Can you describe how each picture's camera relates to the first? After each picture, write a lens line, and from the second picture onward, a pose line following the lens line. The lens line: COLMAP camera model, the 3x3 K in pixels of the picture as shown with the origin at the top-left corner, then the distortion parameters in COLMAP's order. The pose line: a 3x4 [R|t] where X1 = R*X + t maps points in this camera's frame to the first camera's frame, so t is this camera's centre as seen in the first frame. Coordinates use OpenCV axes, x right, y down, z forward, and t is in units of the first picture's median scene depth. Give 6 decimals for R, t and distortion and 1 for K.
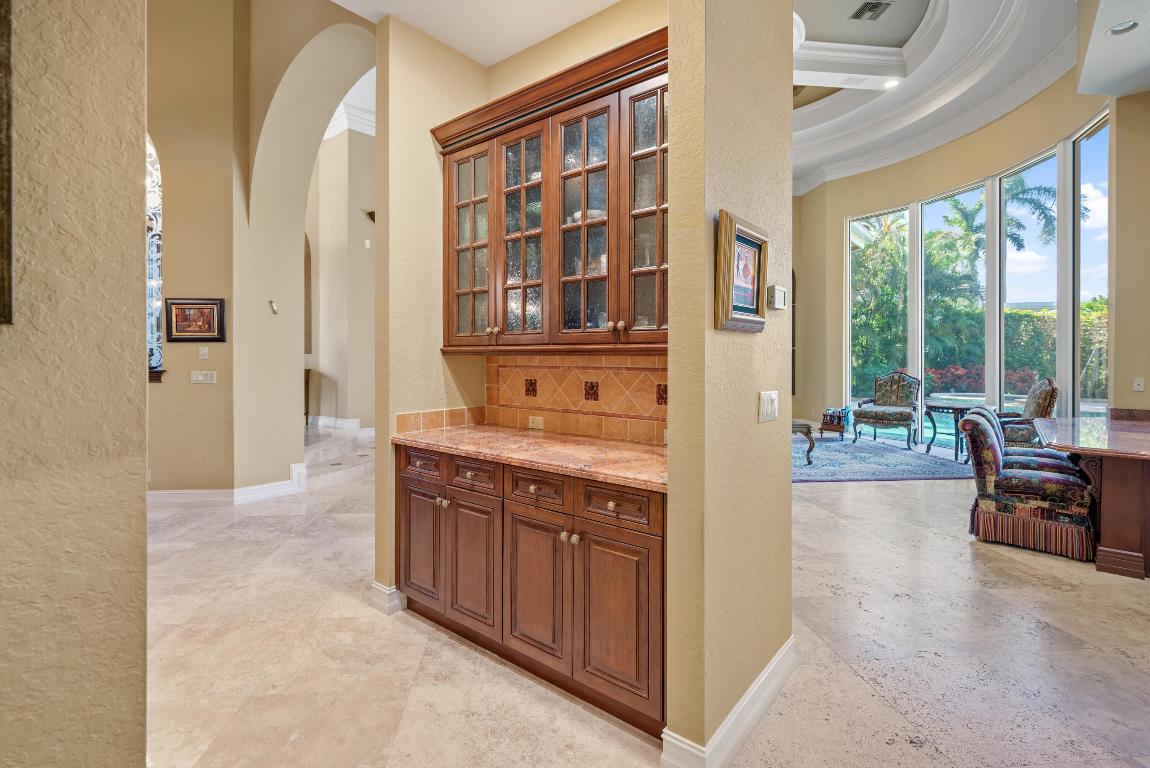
lens RADIAL K [[532.1, 0, 572.1], [0, 532.1, 355.5], [0, 0, 1]] dist [0.000315, 0.000205]
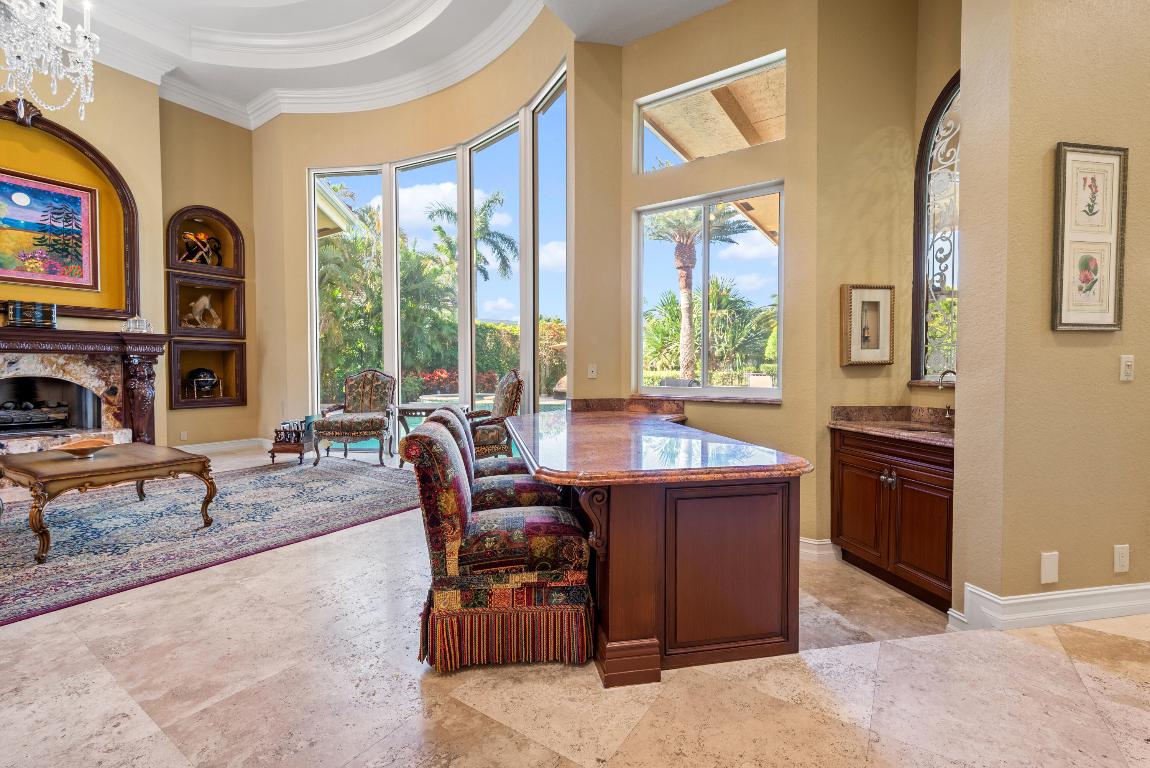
lens RADIAL K [[500.7, 0, 576.8], [0, 500.7, 380.2], [0, 0, 1]] dist [-0.001016, -0.000064]
pose [[0.637736, -0.023278, 0.769903, 0.286020], [0.002073, 0.999591, 0.028506, 0.032999], [-0.770252, -0.016583, 0.637524, 0.348490]]
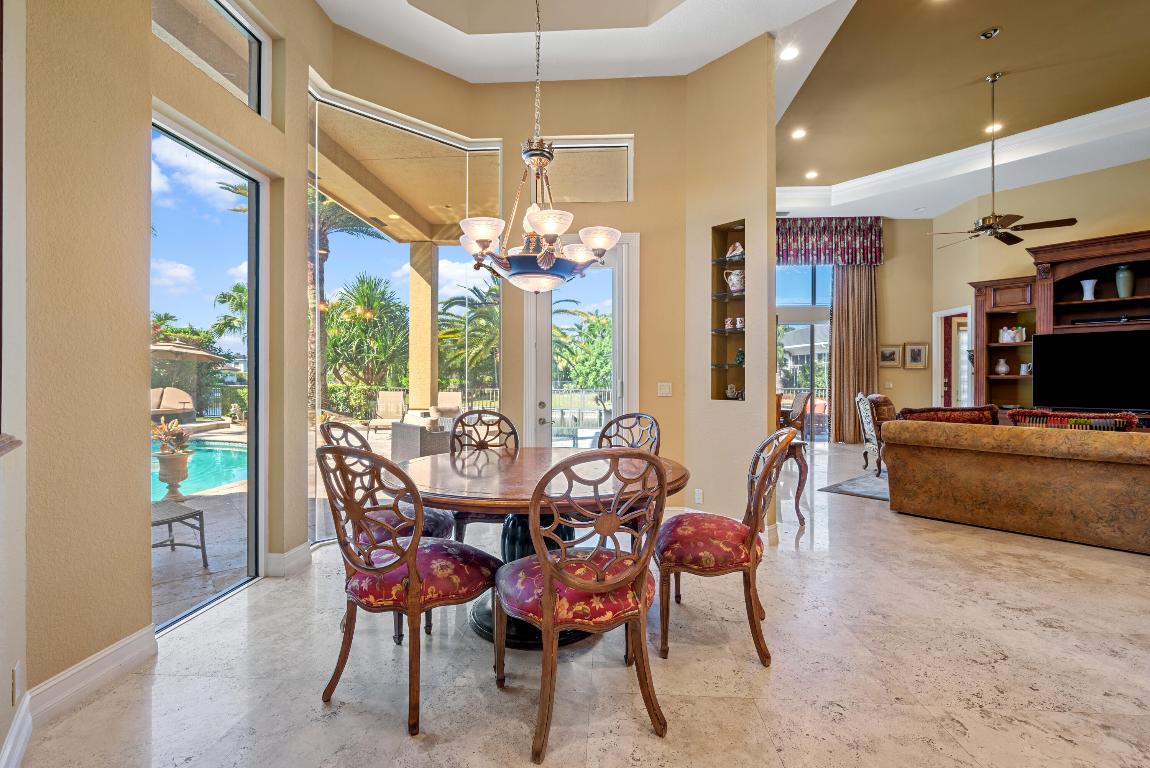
lens RADIAL K [[498.0, 0, 576.4], [0, 498.0, 381.6], [0, 0, 1]] dist [-0.000462, 0.000051]
pose [[0.161504, -0.007912, 0.986840, 0.742100], [-0.003982, 0.999954, 0.008668, 0.023027], [-0.986864, -0.005330, 0.161465, 0.123123]]
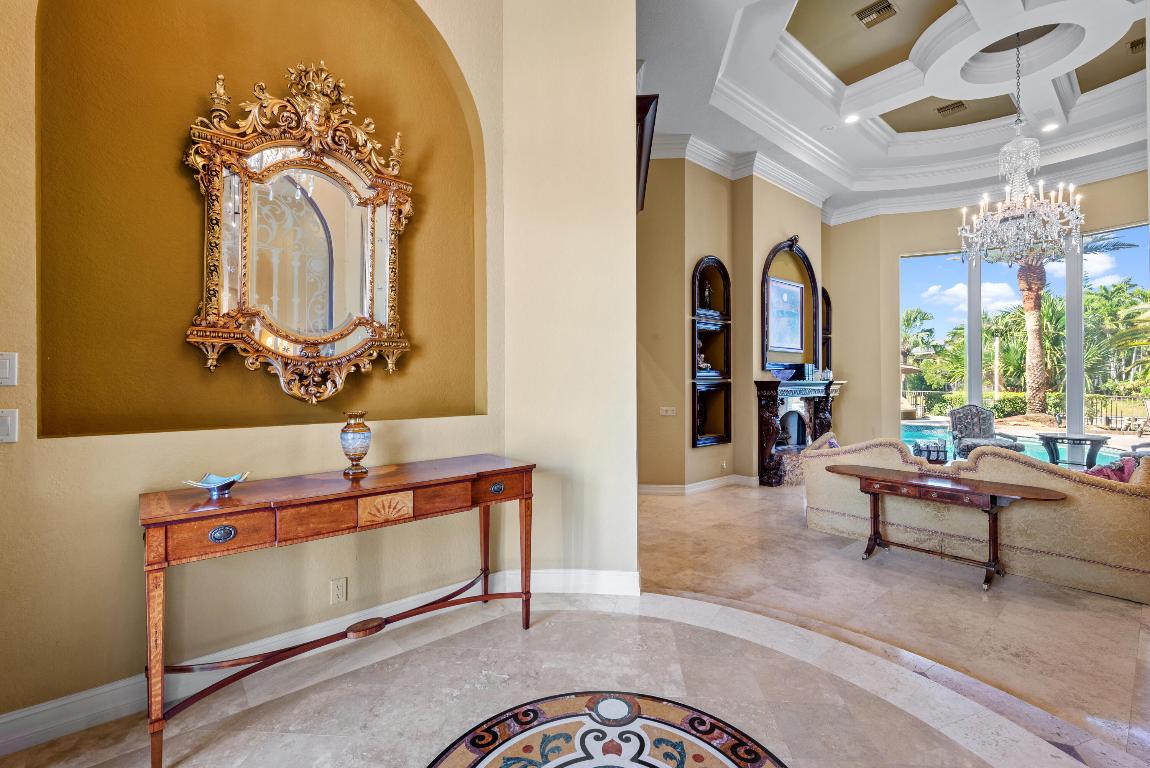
lens RADIAL K [[503.6, 0, 577.9], [0, 503.6, 375.1], [0, 0, 1]] dist [0.000381, -0.000115]
pose [[0.820590, -0.003299, 0.571508, -0.773110], [0.005859, 0.999979, -0.002641, -0.039270], [-0.571488, 0.005516, 0.820592, 0.796392]]
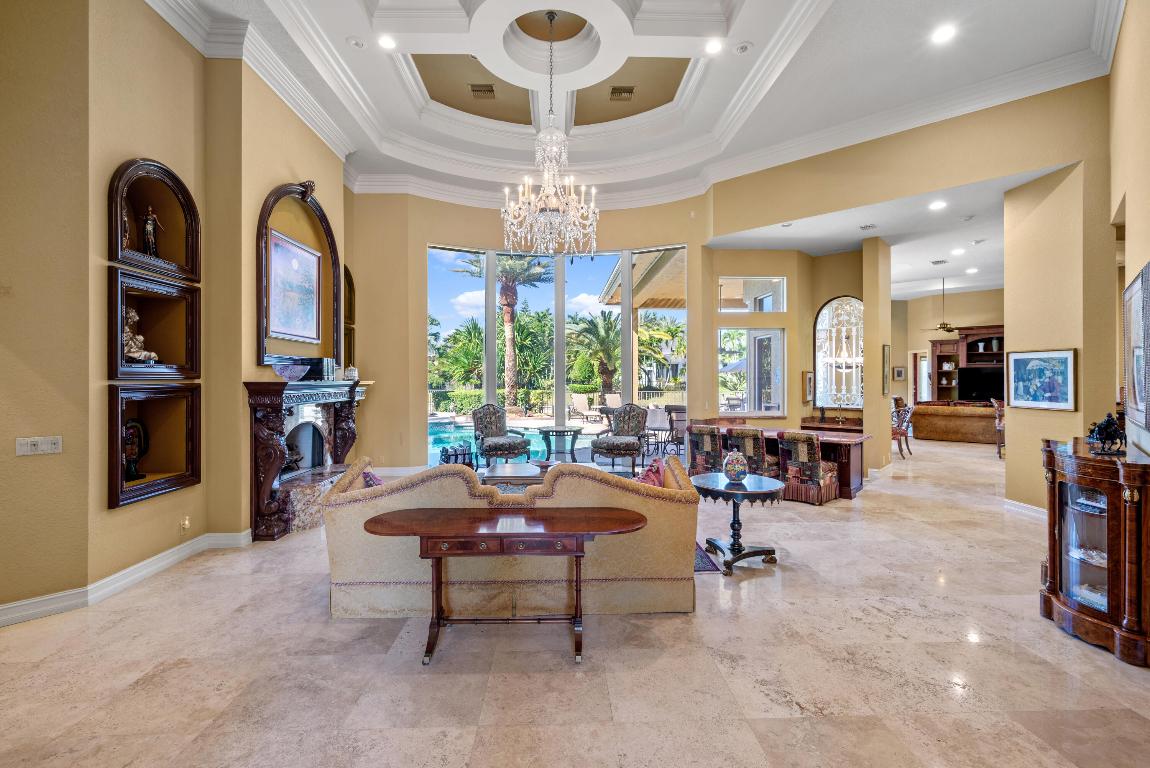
lens RADIAL K [[500.7, 0, 576.8], [0, 500.7, 380.2], [0, 0, 1]] dist [-0.001016, -0.000064]
pose [[0.060616, -0.011096, 0.998099, -0.496974], [-0.000724, 0.999937, 0.011161, -0.037542], [-0.998161, -0.001399, 0.060604, 0.972210]]
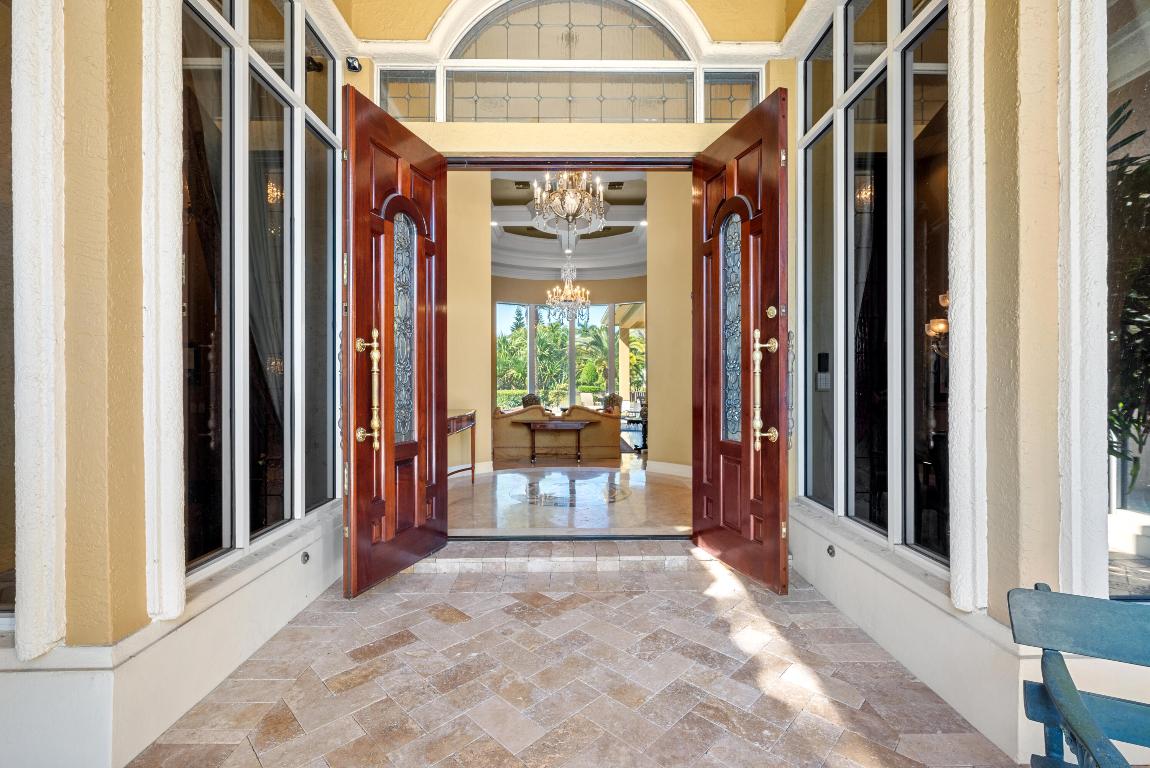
lens RADIAL K [[498.0, 0, 576.4], [0, 498.0, 381.6], [0, 0, 1]] dist [-0.000462, 0.000051]
pose [[0.083640, -0.003160, 0.996491, -1.423524], [-0.001211, 0.999994, 0.003273, -0.022589], [-0.996495, -0.001480, 0.083636, 0.890004]]
